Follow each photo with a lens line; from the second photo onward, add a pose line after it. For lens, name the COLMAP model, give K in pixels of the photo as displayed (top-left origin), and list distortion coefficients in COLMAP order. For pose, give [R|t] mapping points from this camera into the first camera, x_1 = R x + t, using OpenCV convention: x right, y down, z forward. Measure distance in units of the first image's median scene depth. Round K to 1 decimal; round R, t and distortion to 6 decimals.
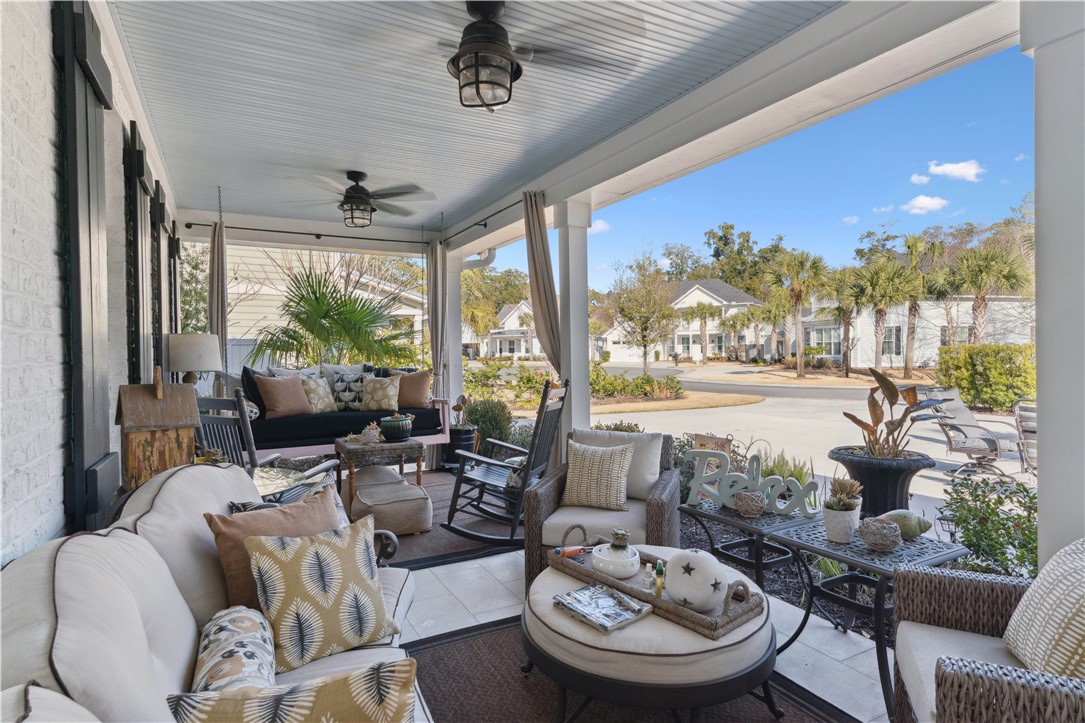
lens RADIAL K [[577.7, 0, 542.5], [0, 577.7, 361.5], [0, 0, 1]] dist [0.003520, 0.001136]
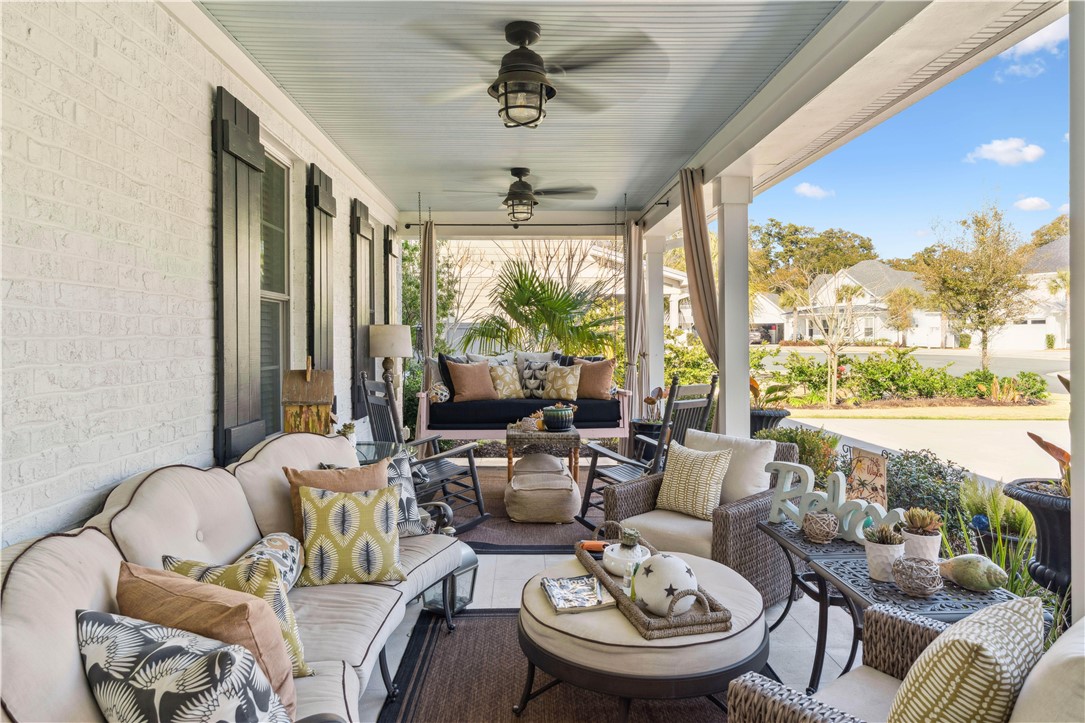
lens RADIAL K [[680.3, 0, 540.5], [0, 680.3, 341.7], [0, 0, 1]] dist [-0.004372, -0.000416]
pose [[0.888371, 0.011570, -0.458981, 0.270058], [-0.012915, 0.999917, 0.000207, -0.017042], [0.458945, 0.005744, 0.888446, -0.062856]]
